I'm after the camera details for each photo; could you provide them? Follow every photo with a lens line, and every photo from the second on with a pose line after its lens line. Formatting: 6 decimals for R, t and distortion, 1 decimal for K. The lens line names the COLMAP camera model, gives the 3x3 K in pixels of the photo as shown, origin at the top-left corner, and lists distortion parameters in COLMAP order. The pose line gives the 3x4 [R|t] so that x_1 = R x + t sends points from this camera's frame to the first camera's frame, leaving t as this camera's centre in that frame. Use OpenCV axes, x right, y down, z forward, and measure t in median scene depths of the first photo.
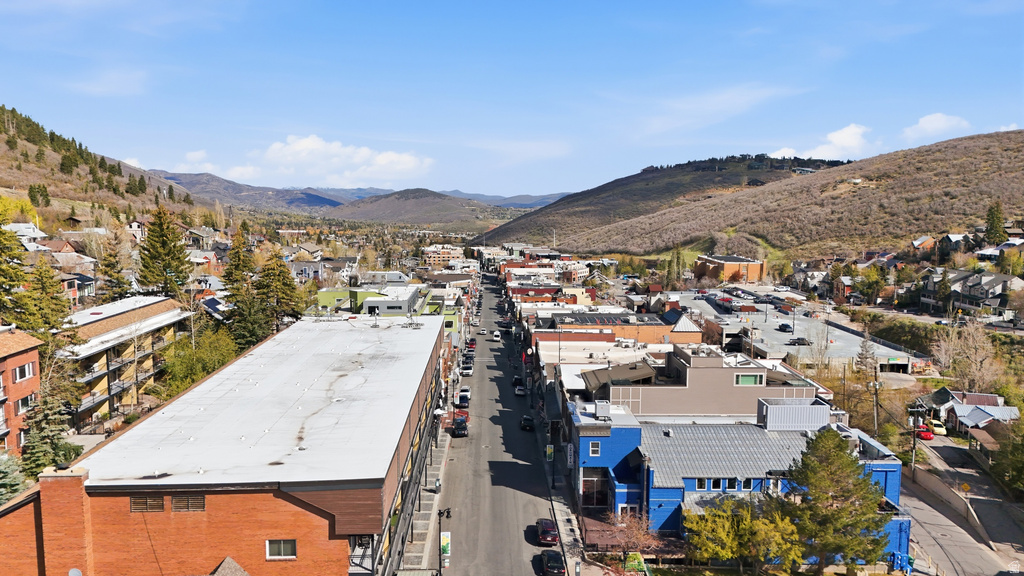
lens RADIAL K [[754.8, 0, 512.0], [0, 754.8, 288.0], [0, 0, 1]] dist [0.080694, -0.073912]
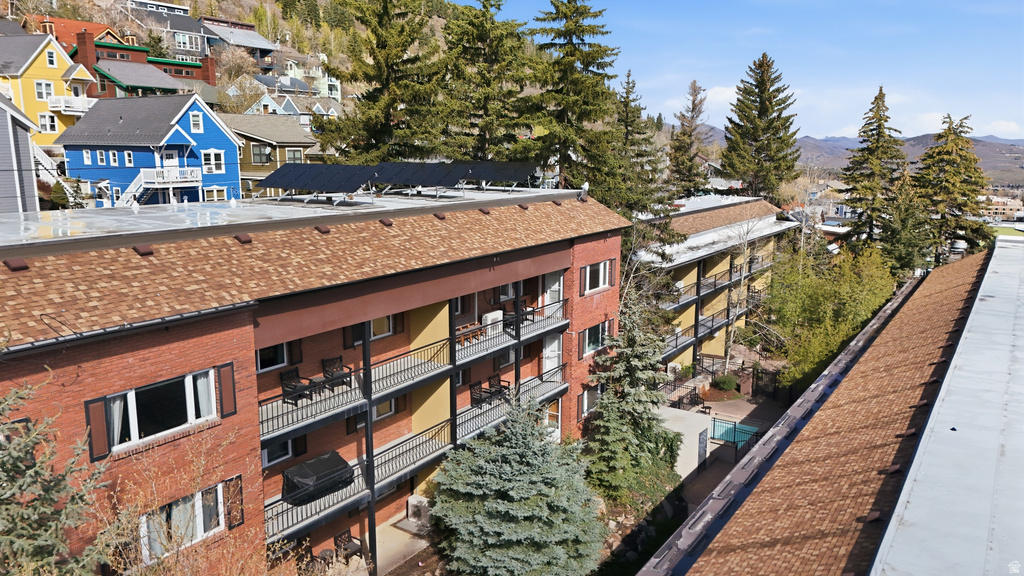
lens RADIAL K [[754.8, 0, 512.0], [0, 754.8, 288.0], [0, 0, 1]] dist [0.080694, -0.073912]
pose [[0.813964, 0.104188, -0.571496, -0.385821], [-0.067543, 0.994086, 0.085031, 0.076557], [0.576975, -0.030611, 0.816188, 0.549150]]
